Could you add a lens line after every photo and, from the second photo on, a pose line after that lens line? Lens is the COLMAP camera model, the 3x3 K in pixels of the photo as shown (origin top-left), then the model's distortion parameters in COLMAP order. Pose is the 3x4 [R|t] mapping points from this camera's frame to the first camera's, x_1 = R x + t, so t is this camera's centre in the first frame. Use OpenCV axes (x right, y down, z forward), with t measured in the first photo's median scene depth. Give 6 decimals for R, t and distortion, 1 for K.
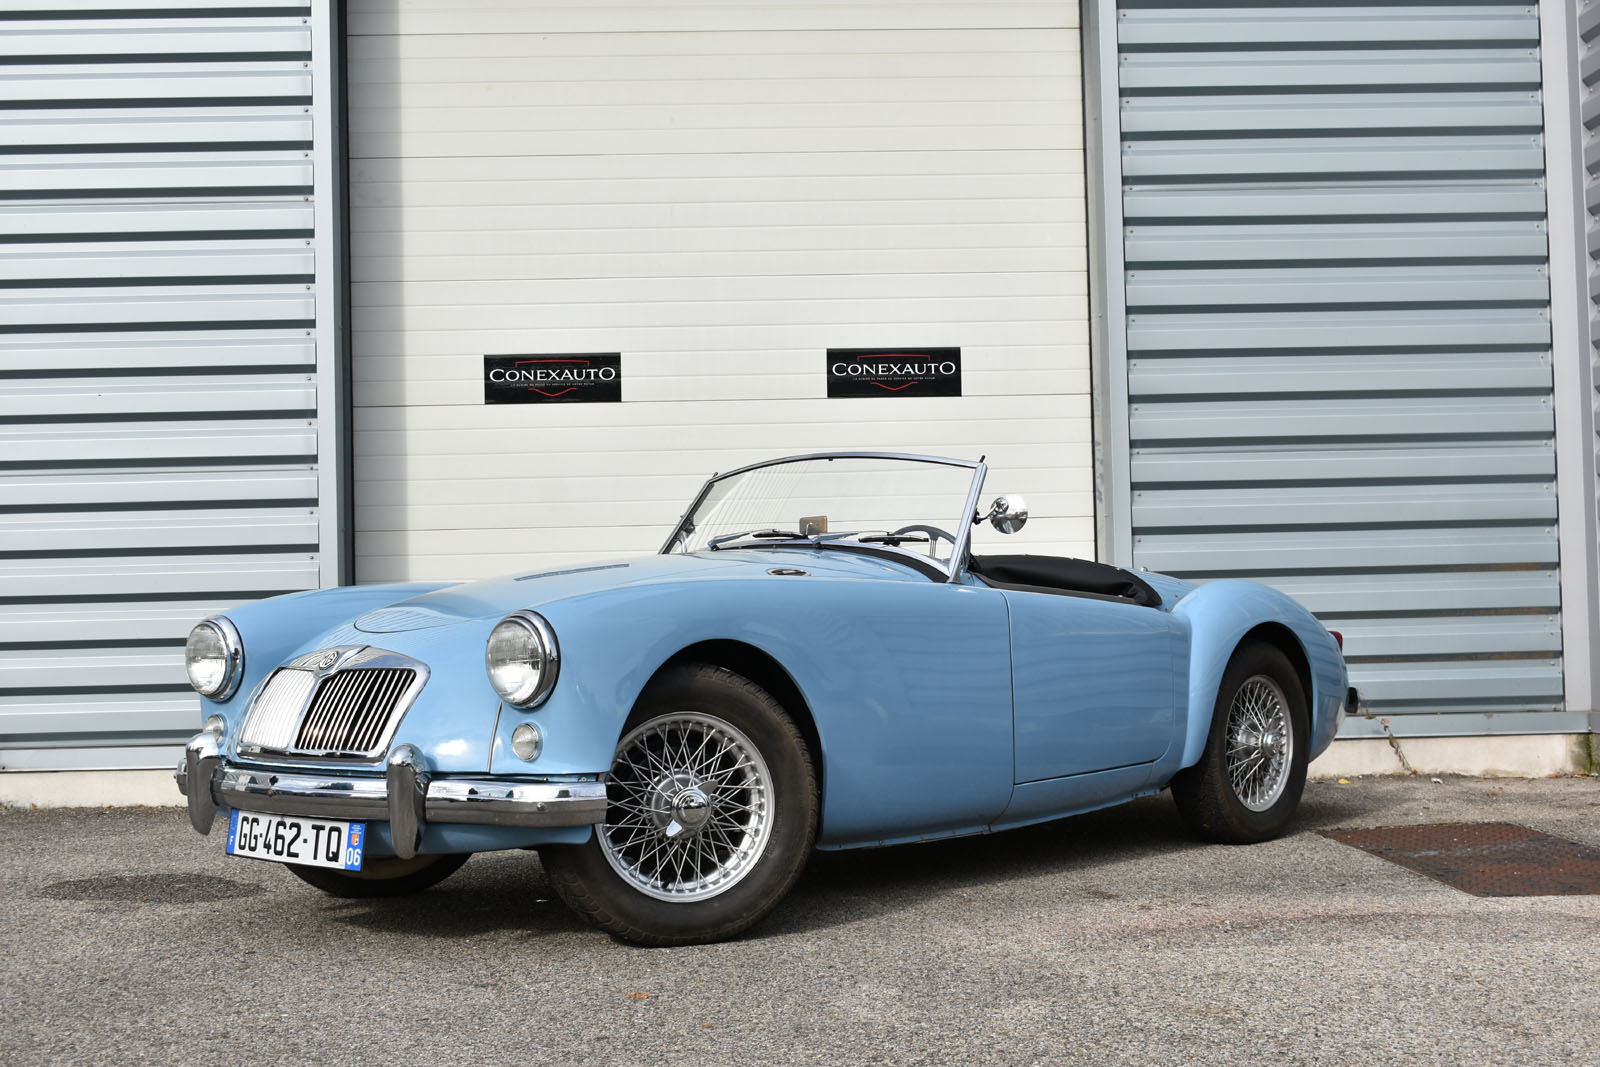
lens RADIAL K [[2171.8, 0, 800.0], [0, 2171.8, 533.5], [0, 0, 1]] dist [-0.006706, -0.007379]
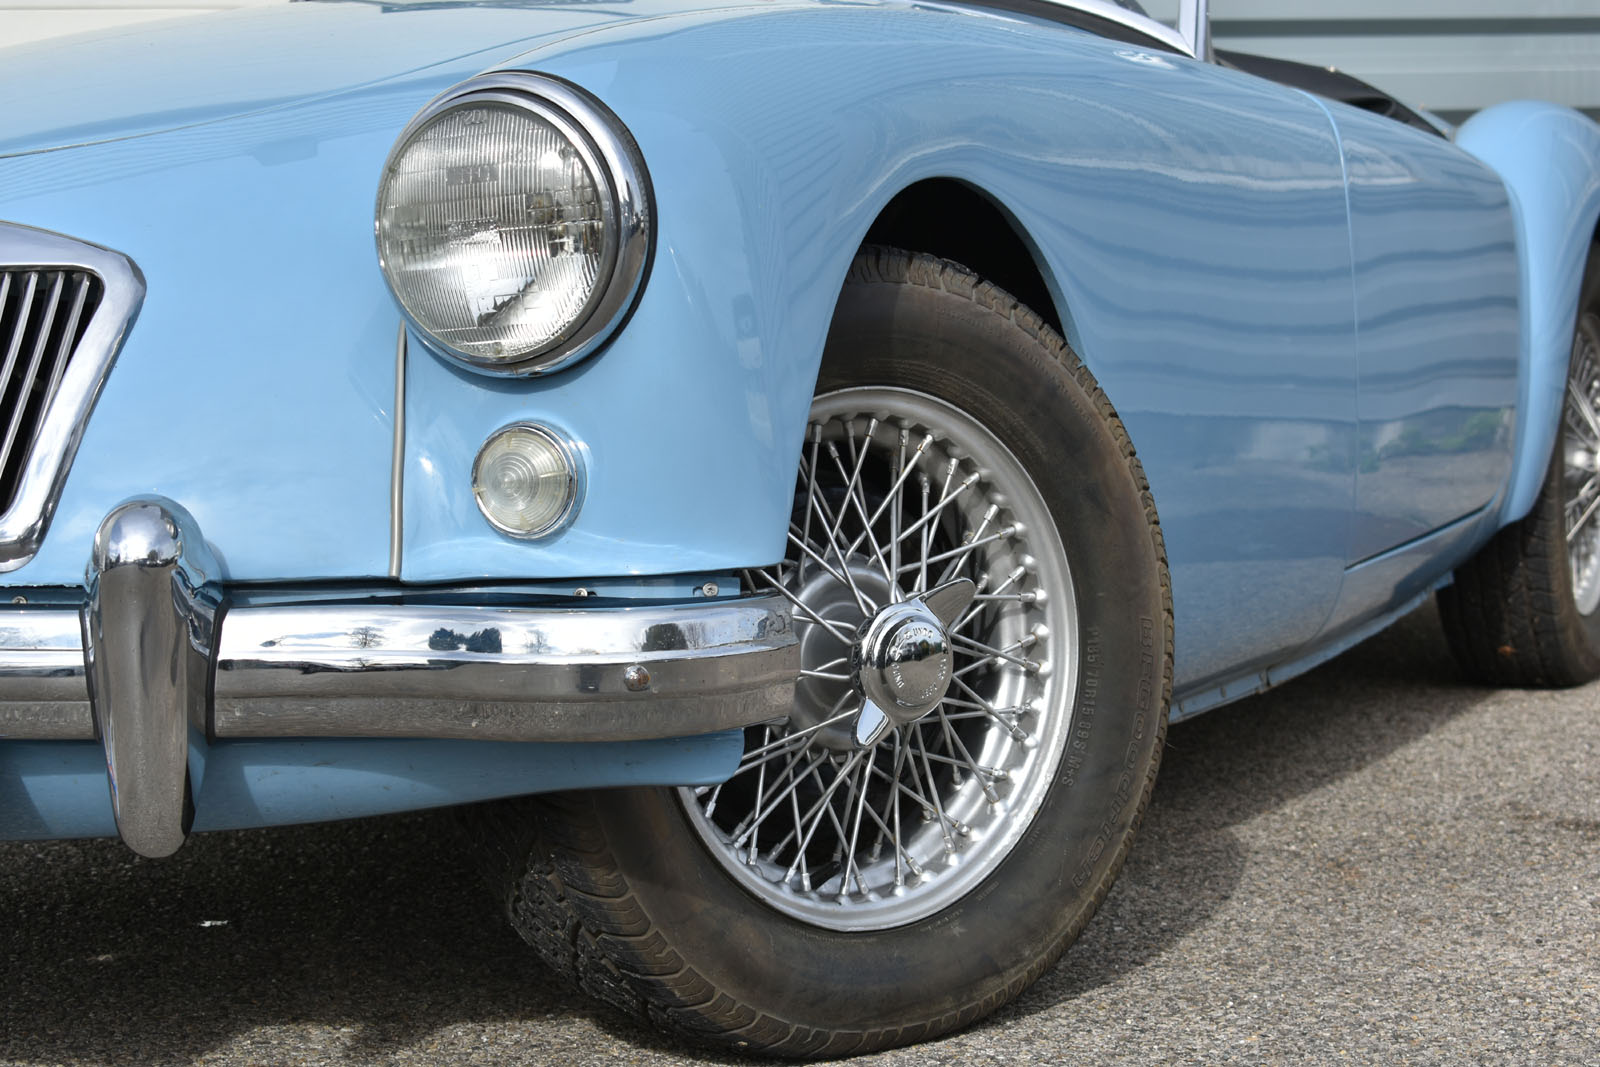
lens RADIAL K [[3729.9, 0, 800.0], [0, 3729.9, 533.5], [0, 0, 1]] dist [0.036870, 0.121329]
pose [[0.962735, -0.028434, 0.268949, -0.147425], [0.000044, 0.994474, 0.104981, 0.028150], [-0.270448, -0.101057, 0.957416, 0.282650]]
